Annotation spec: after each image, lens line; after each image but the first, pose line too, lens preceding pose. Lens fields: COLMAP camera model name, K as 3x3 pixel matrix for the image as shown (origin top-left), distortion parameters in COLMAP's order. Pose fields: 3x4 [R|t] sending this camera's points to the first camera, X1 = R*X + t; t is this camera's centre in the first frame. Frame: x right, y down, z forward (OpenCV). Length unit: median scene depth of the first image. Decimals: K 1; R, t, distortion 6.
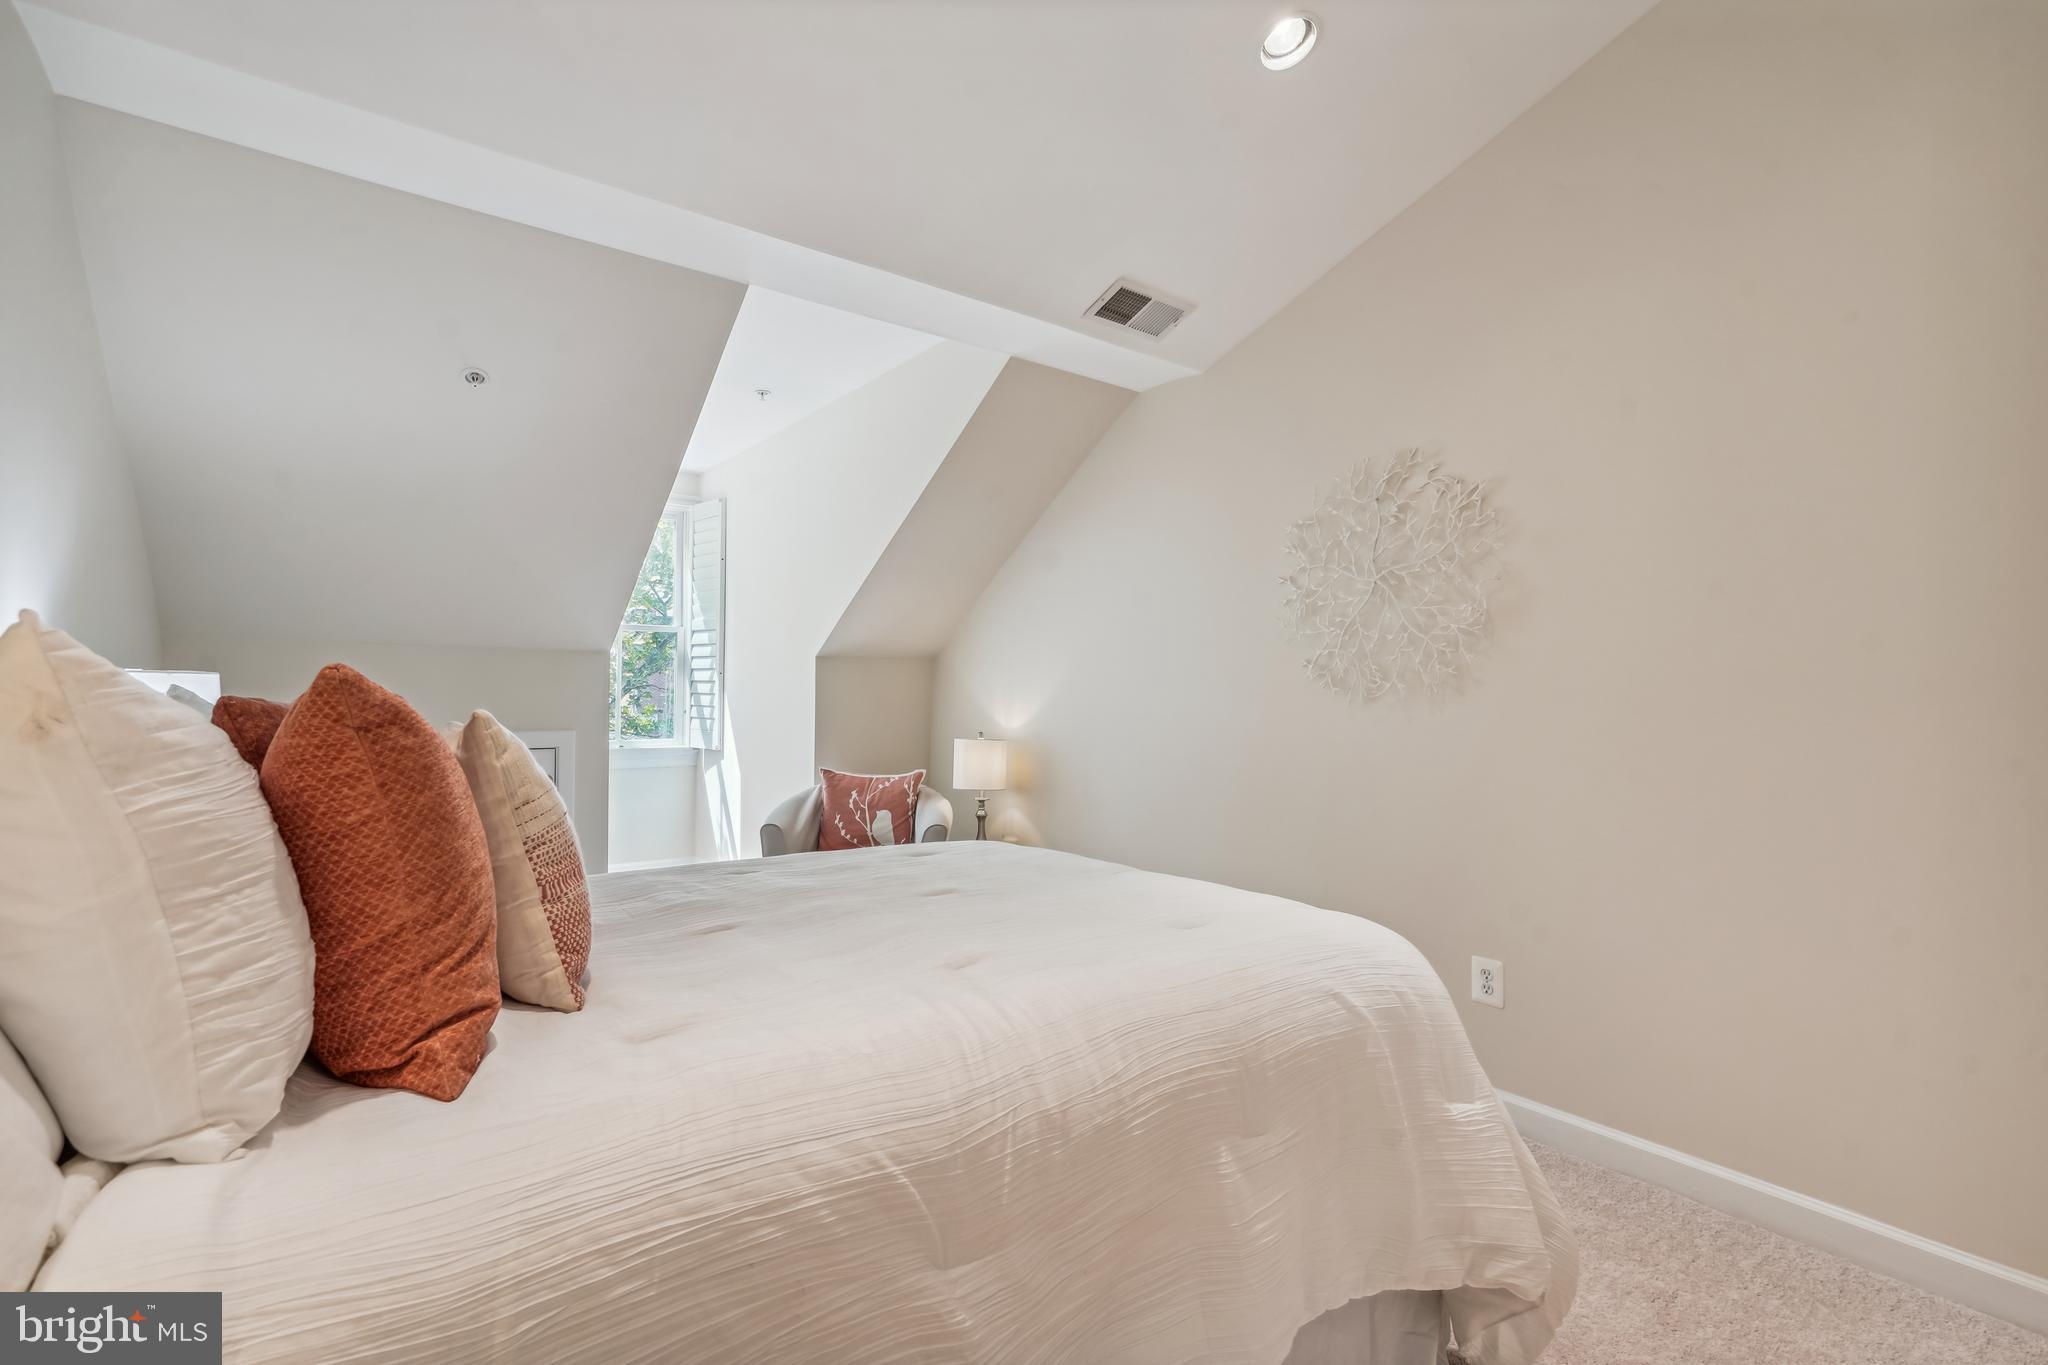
lens RADIAL K [[946.1, 0, 1013.1], [0, 946.1, 672.4], [0, 0, 1]] dist [0.000353, 0.000067]
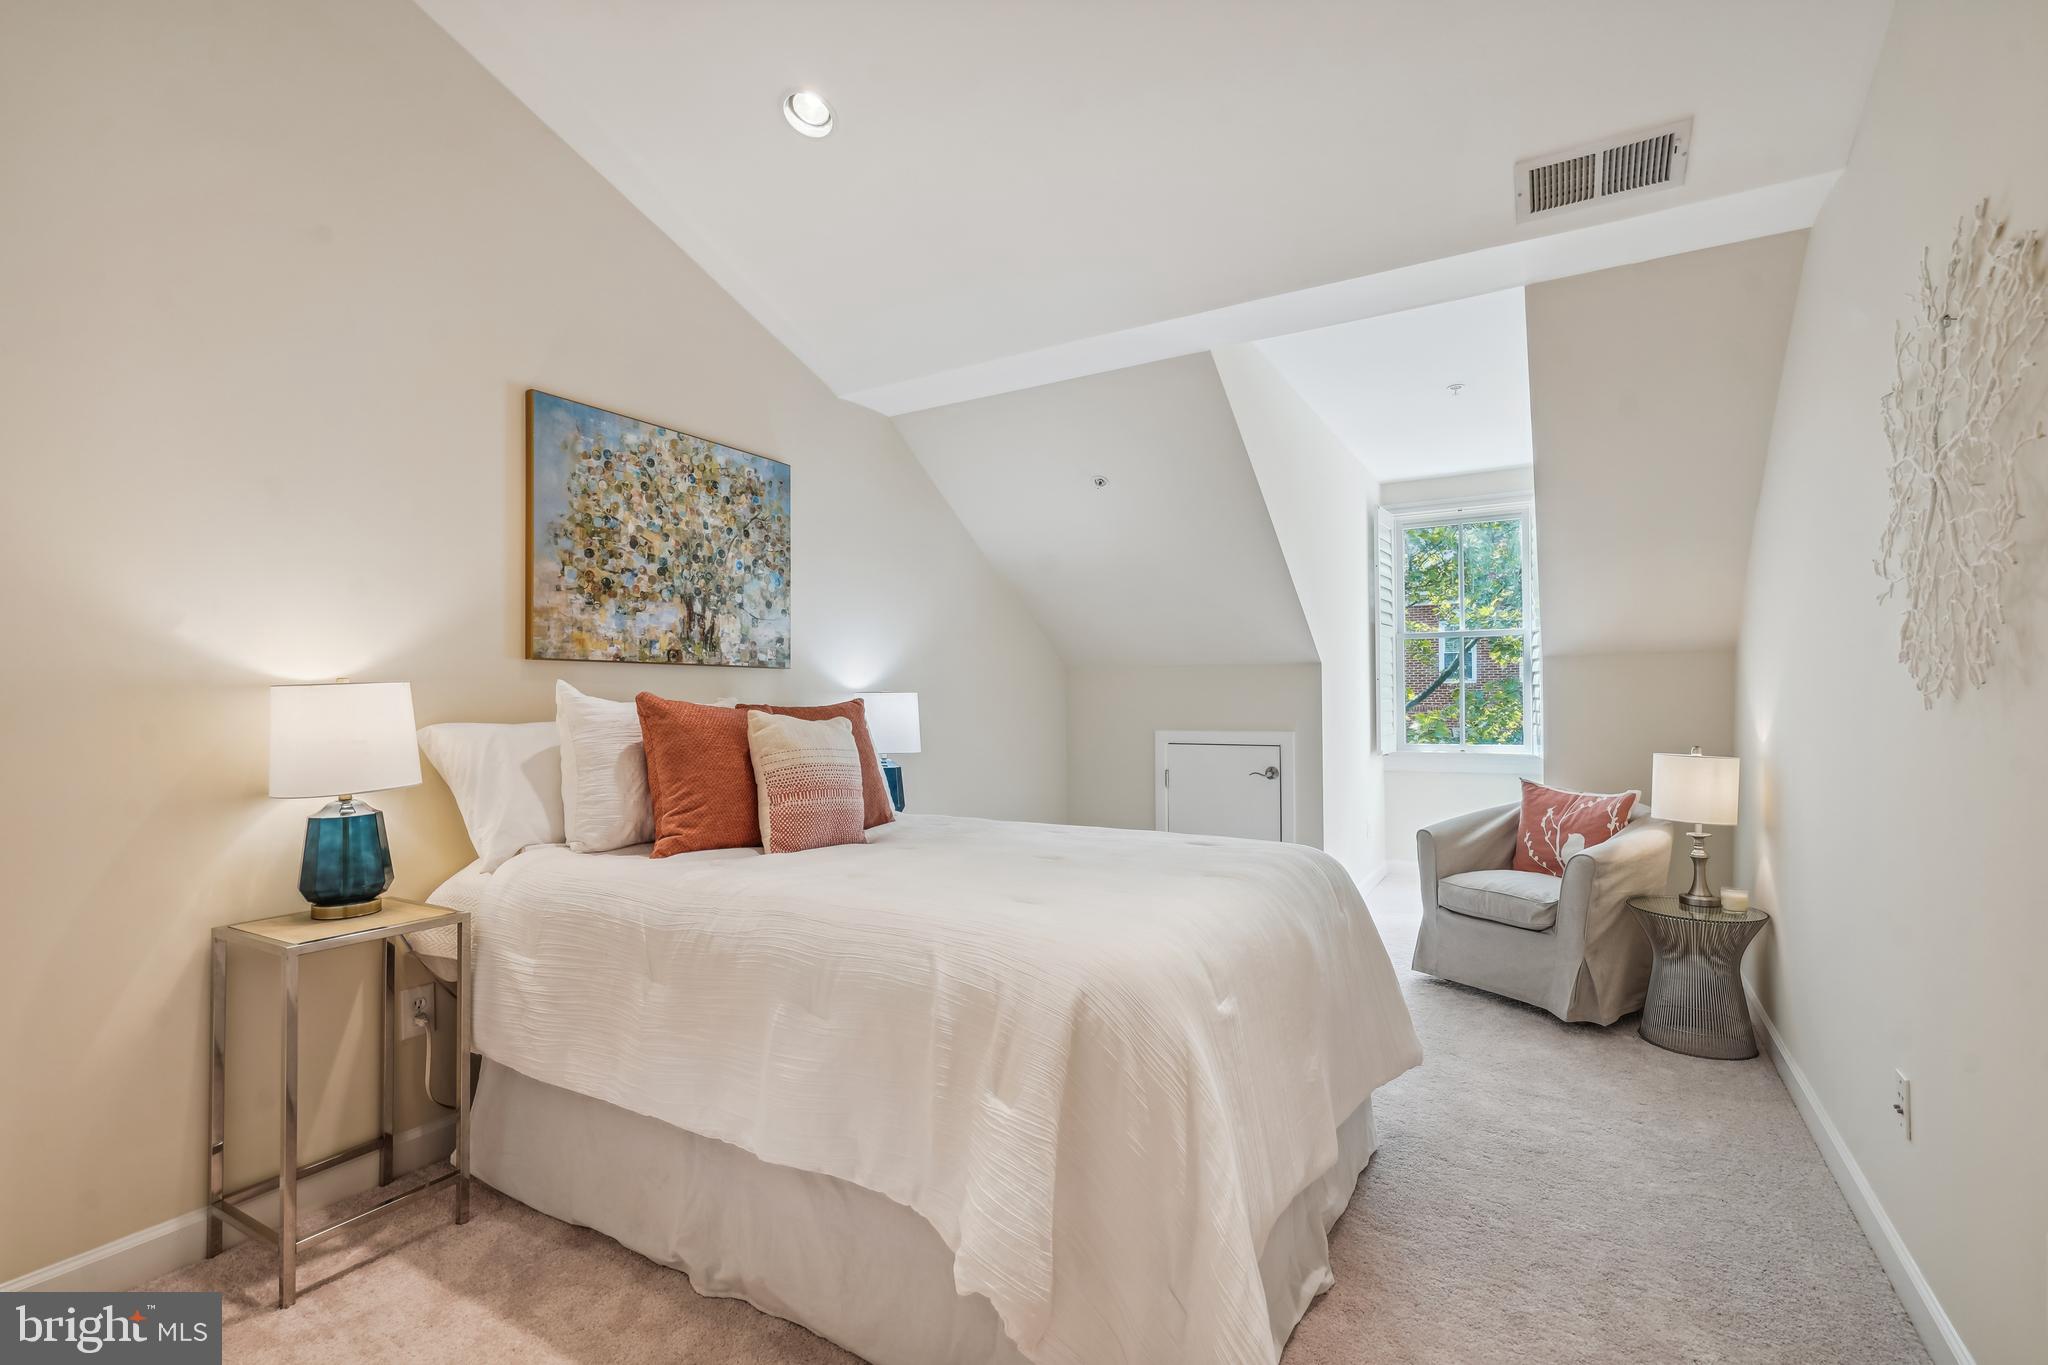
lens RADIAL K [[972.8, 0, 1024.0], [0, 972.8, 682.5], [0, 0, 1]] dist [0.000595, 0.000211]
pose [[0.365284, -0.025671, -0.930542, 0.499383], [0.029993, 0.999425, -0.015797, 0.009008], [0.930413, -0.022139, 0.365844, 0.224244]]
